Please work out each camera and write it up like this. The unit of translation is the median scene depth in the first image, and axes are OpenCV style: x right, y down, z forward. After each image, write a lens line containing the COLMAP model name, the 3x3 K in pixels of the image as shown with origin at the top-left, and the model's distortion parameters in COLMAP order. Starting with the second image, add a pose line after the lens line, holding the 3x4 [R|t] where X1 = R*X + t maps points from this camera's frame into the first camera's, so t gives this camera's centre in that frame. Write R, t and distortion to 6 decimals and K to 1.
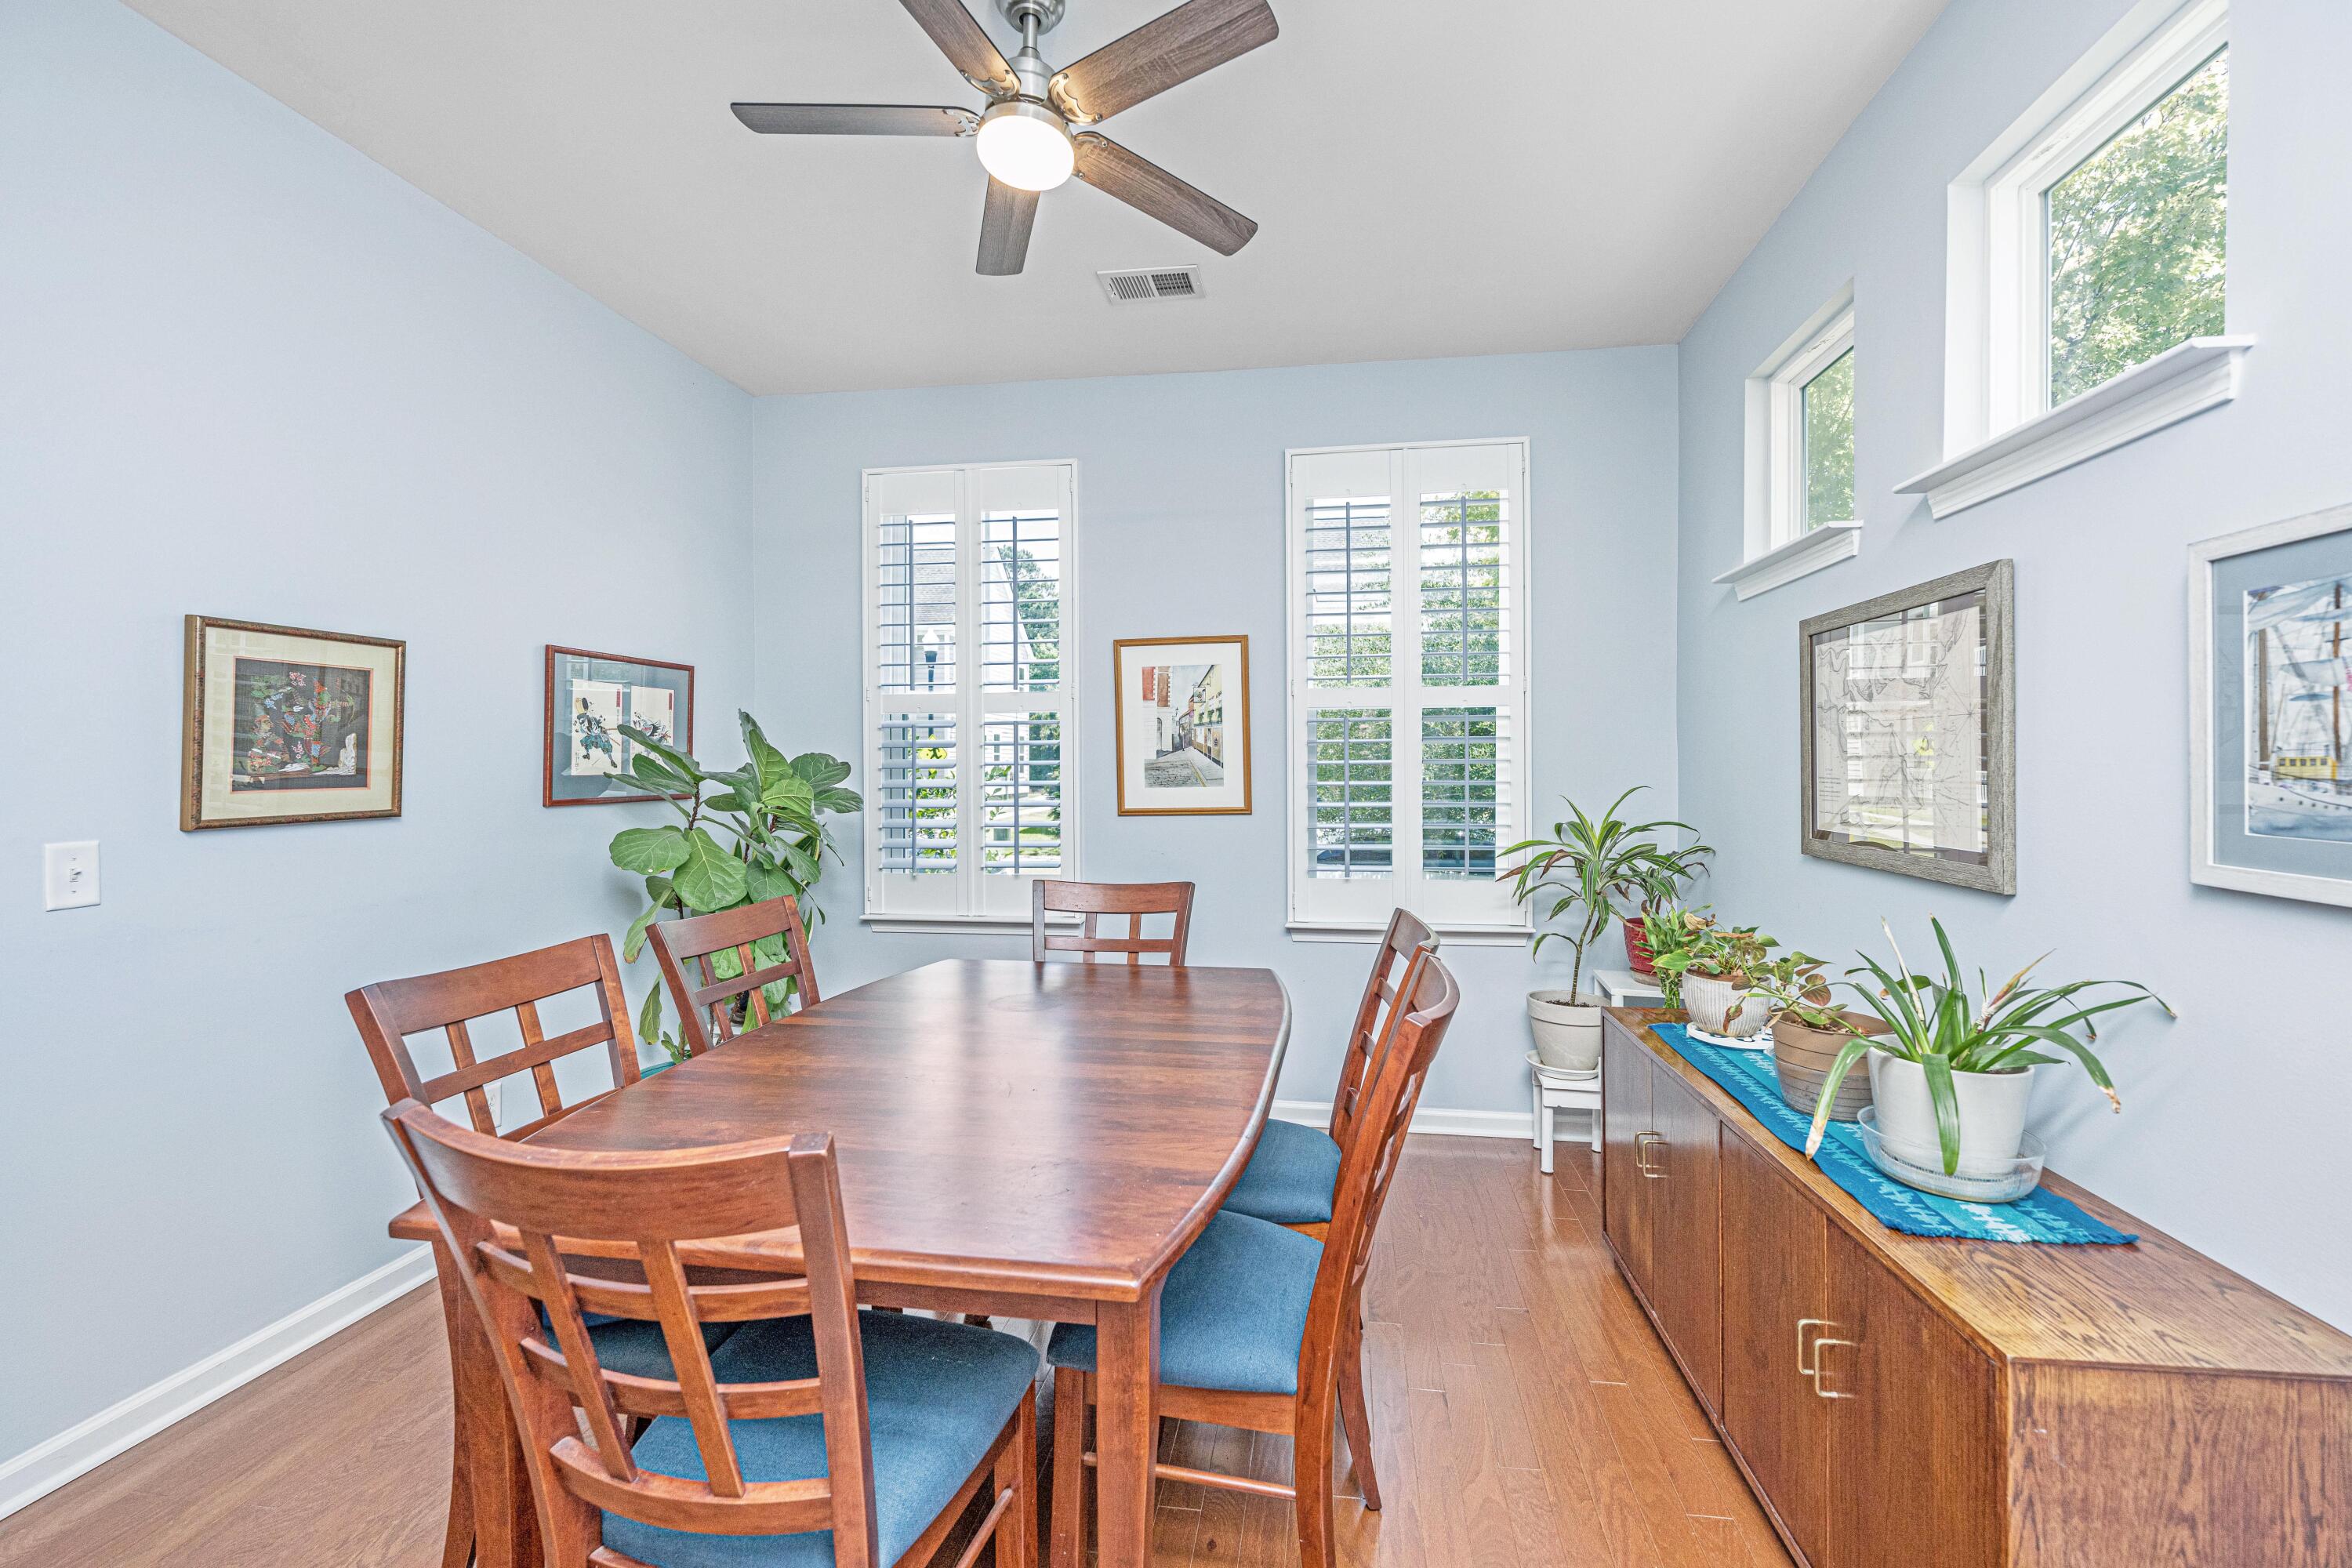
lens RADIAL K [[941.6, 0, 1178.0], [0, 941.6, 771.4], [0, 0, 1]] dist [-0.000121, -0.000130]
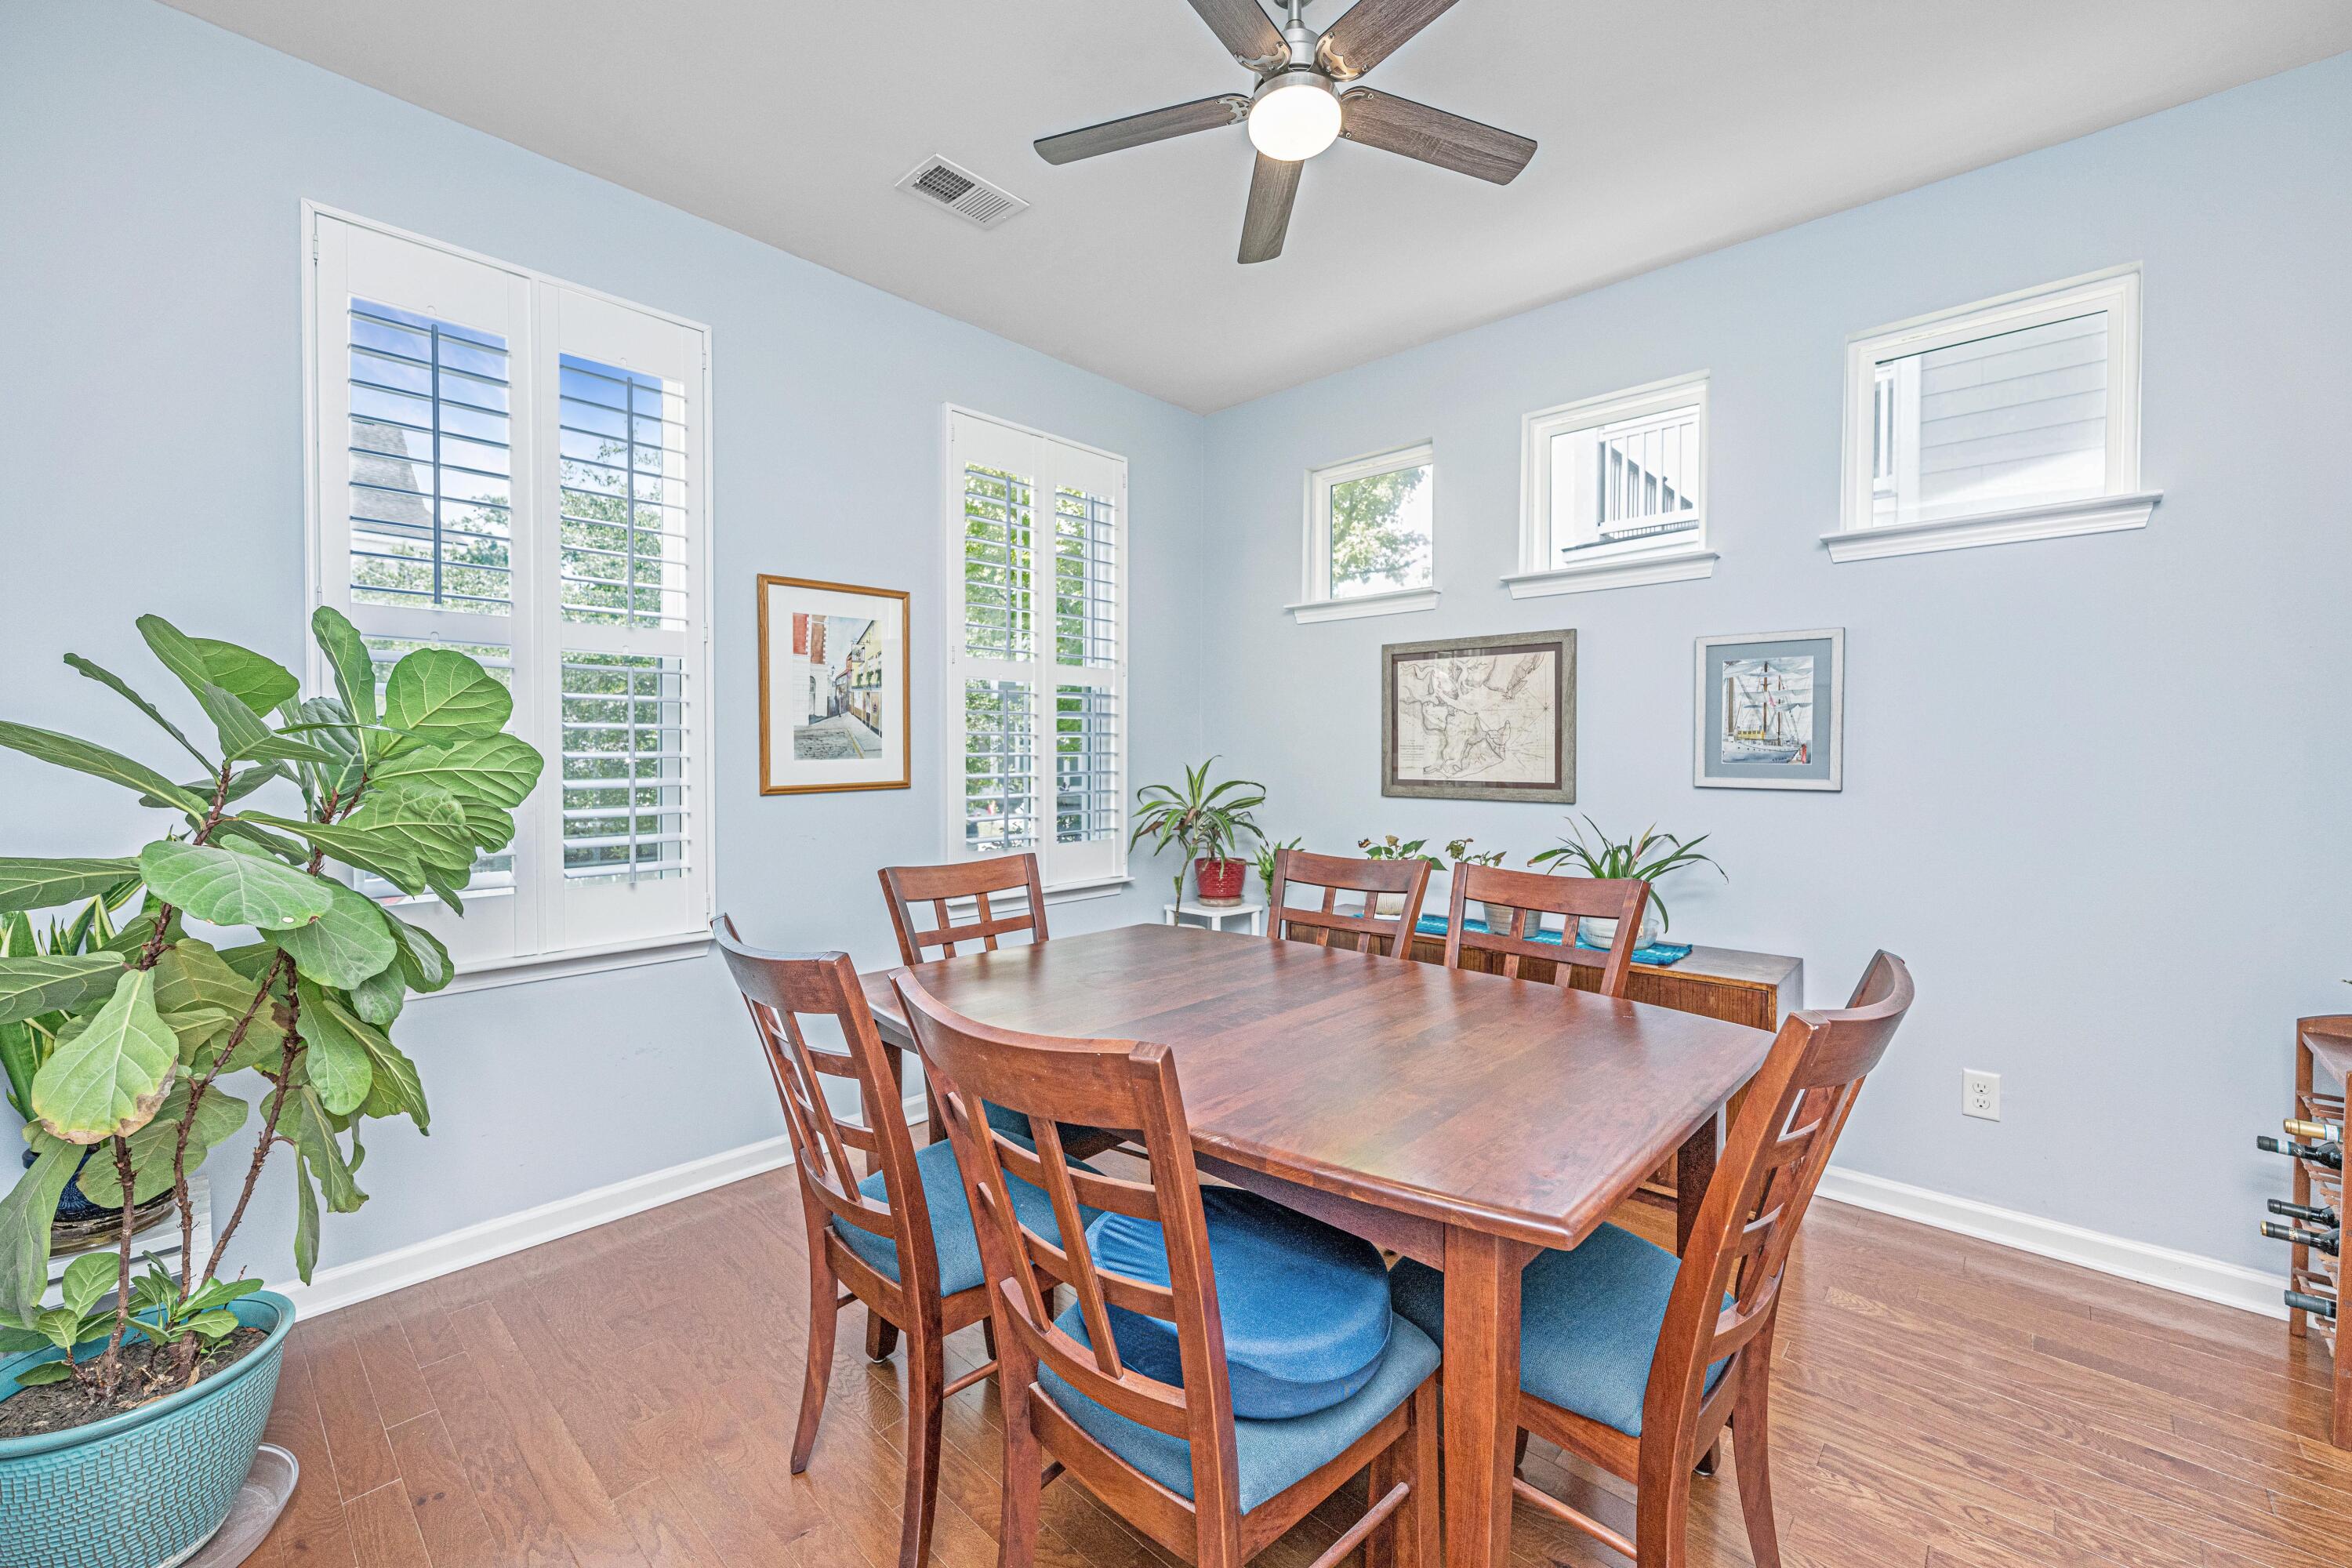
lens RADIAL K [[941.6, 0, 1180.0], [0, 941.6, 772.2], [0, 0, 1]] dist [-0.000121, -0.000130]
pose [[0.560031, -0.013960, 0.828354, -0.535240], [0.002729, 0.999884, 0.015006, 0.016732], [-0.828467, -0.006143, 0.560004, 0.267576]]
